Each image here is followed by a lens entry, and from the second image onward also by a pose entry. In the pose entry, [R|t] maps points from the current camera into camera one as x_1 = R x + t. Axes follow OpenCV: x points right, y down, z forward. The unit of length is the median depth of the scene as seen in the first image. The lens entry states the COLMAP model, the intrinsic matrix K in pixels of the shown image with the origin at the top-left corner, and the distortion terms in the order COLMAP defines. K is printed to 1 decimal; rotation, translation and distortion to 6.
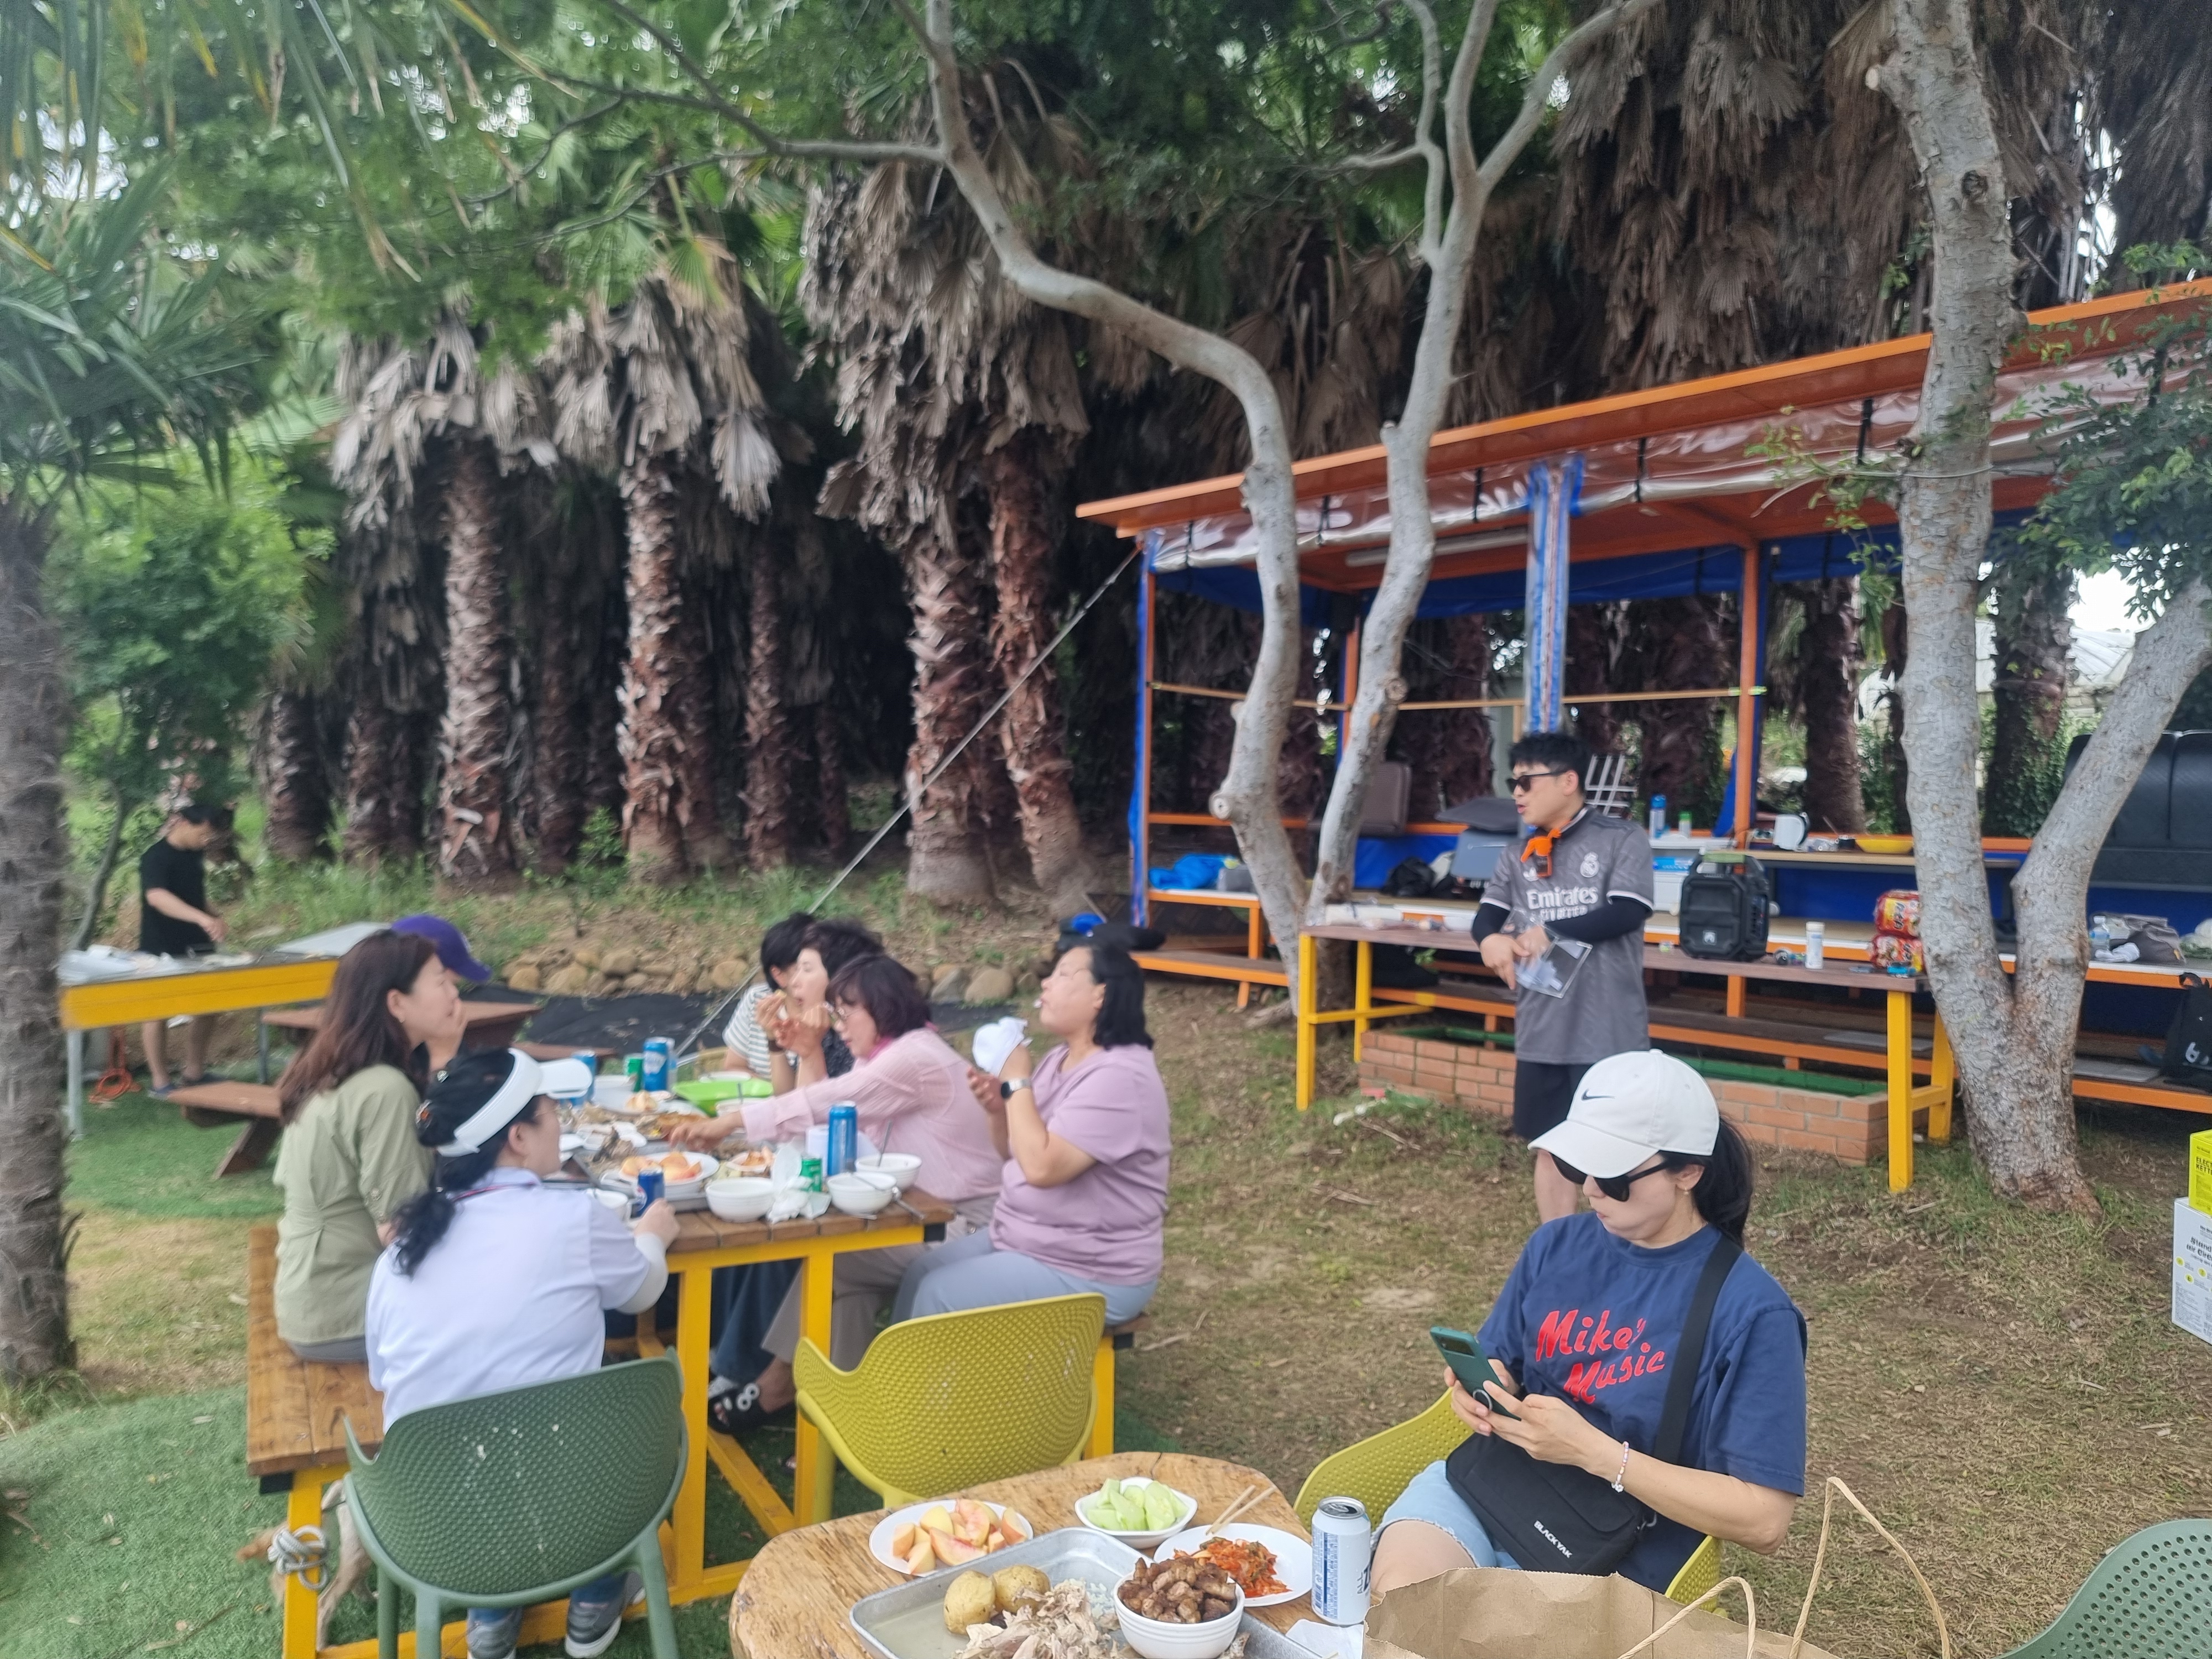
lens RADIAL K [[1522.9, 0, 1129.7], [0, 1522.9, 831.8], [0, 0, 1]] dist [0.029090, 0.000103]
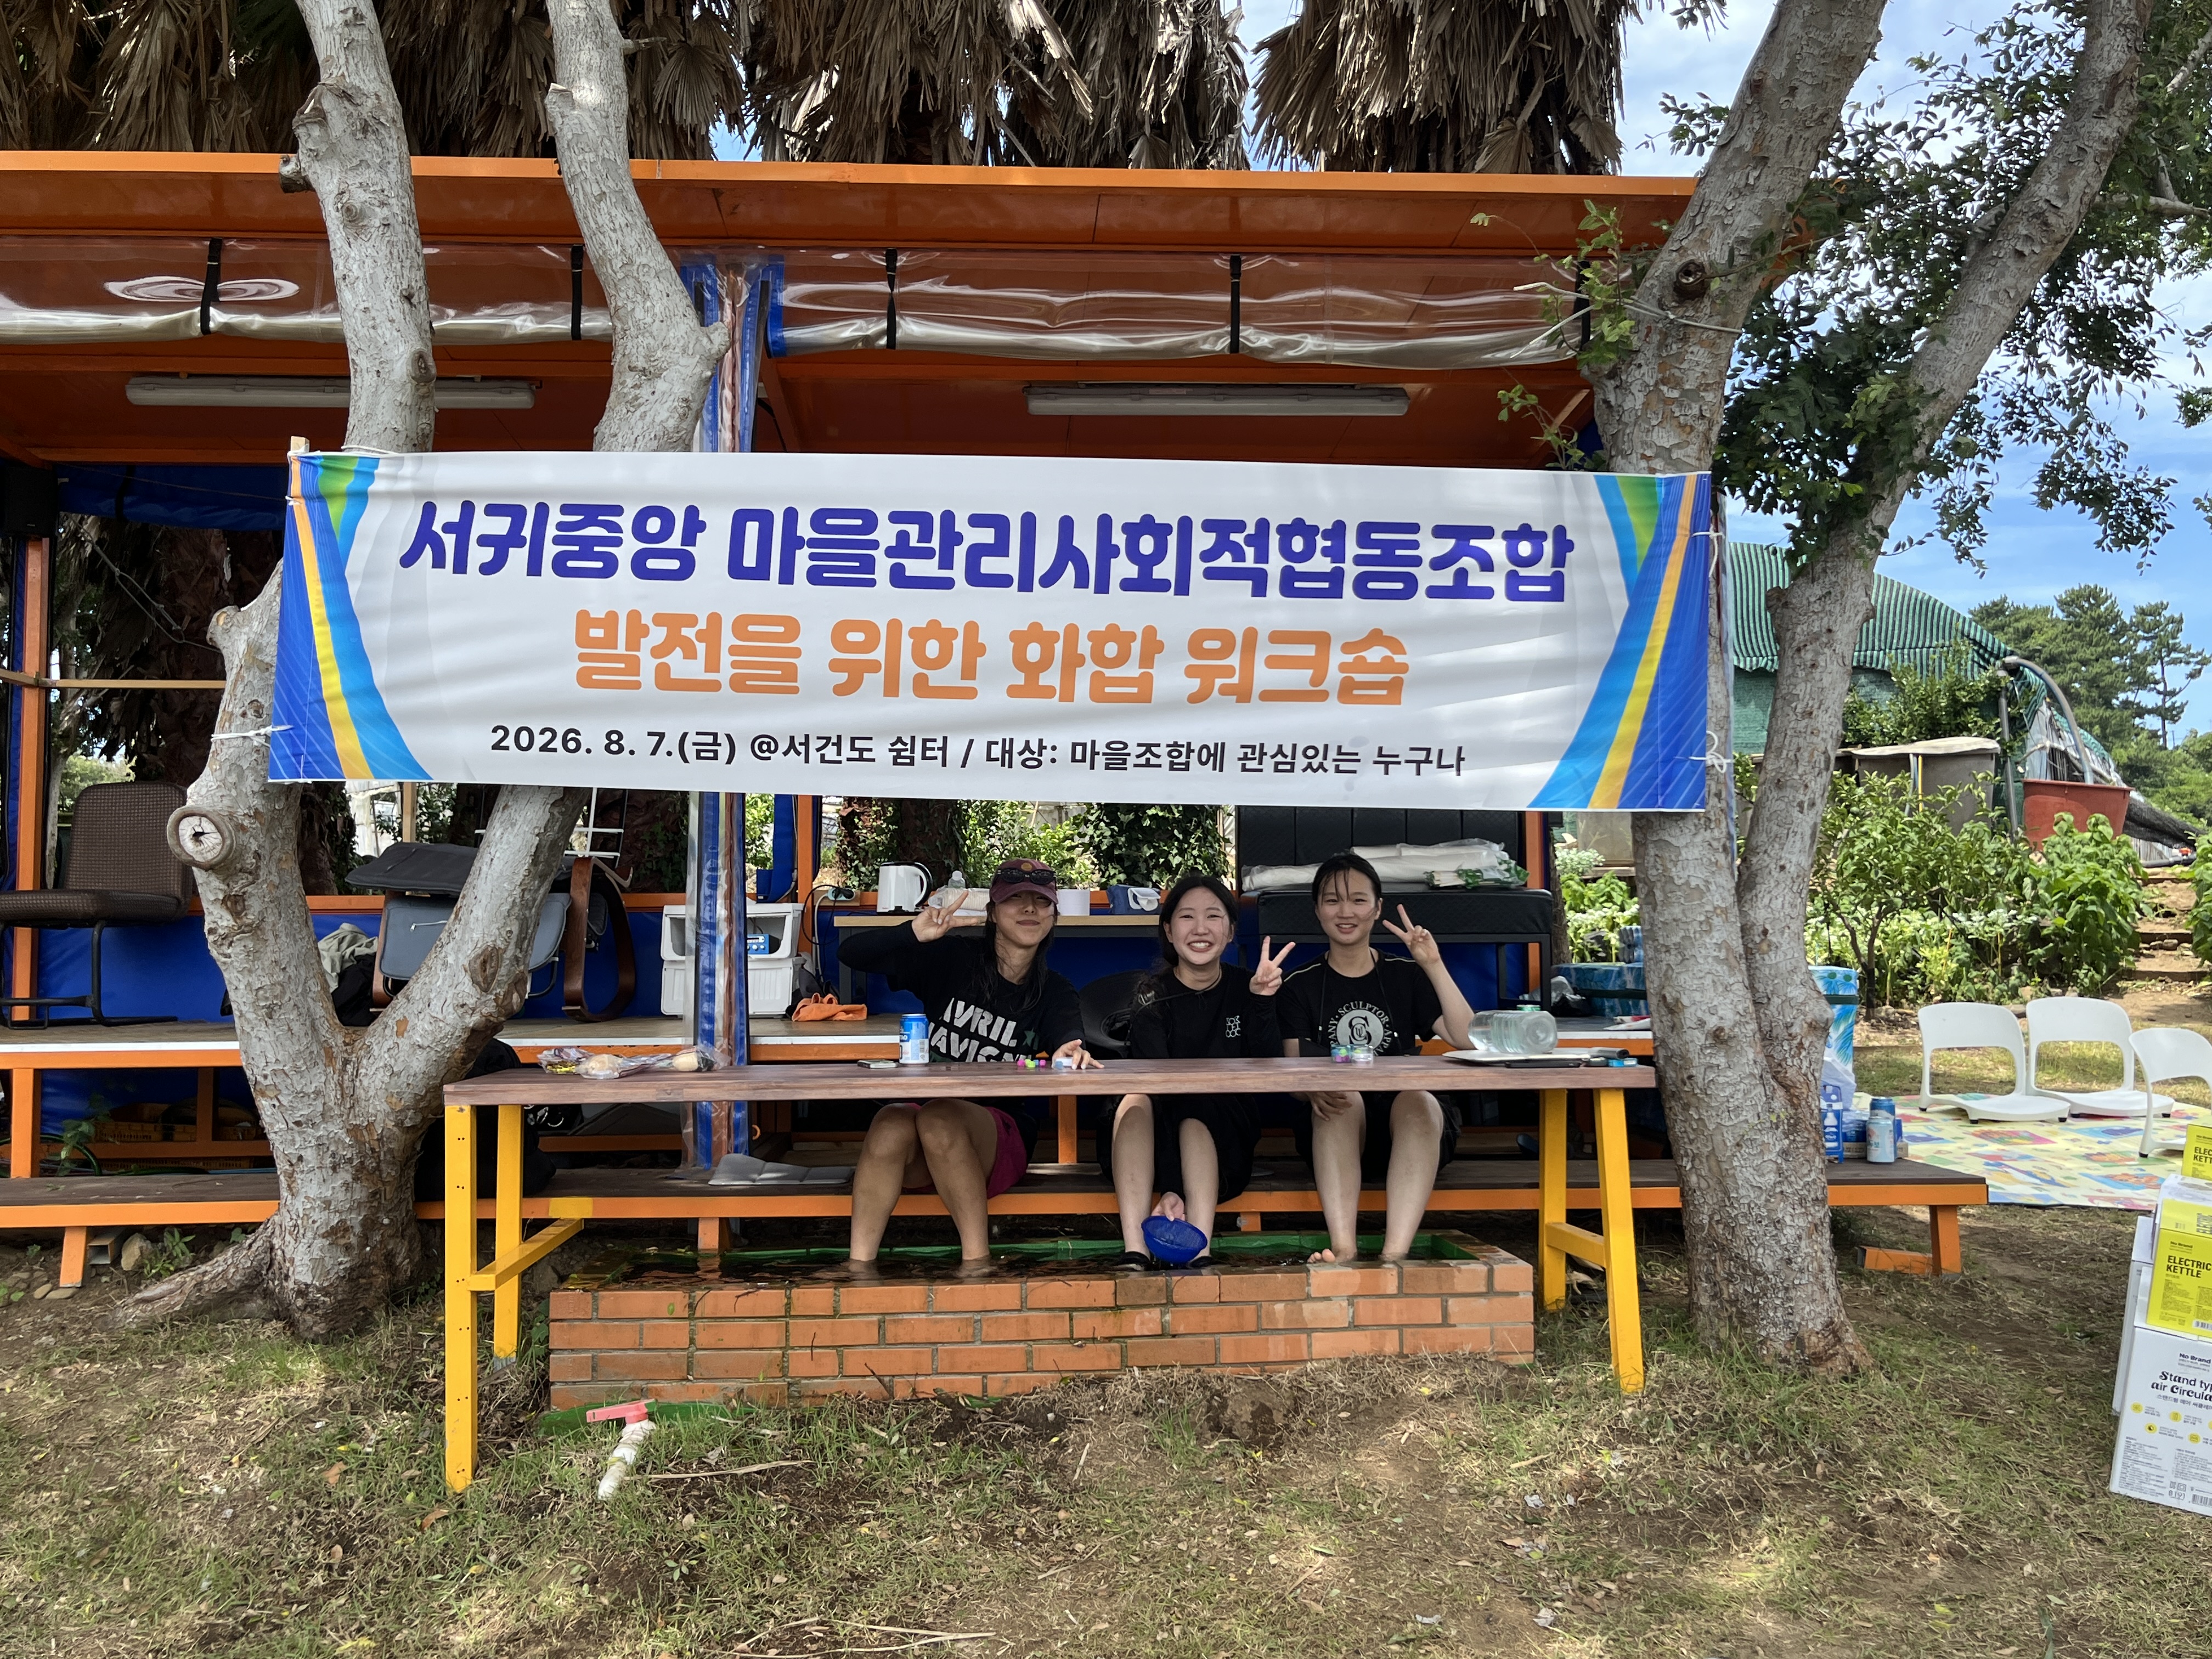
lens RADIAL K [[1907.0, 0, 1106.0], [0, 1907.0, 829.5], [0, 0, 1]] dist [0.015301, 0.004645]
pose [[0.640581, 0.010815, 0.767814, -0.272671], [0.031001, 0.998721, -0.039931, 0.016275], [-0.767264, 0.049382, 0.639427, 0.605009]]
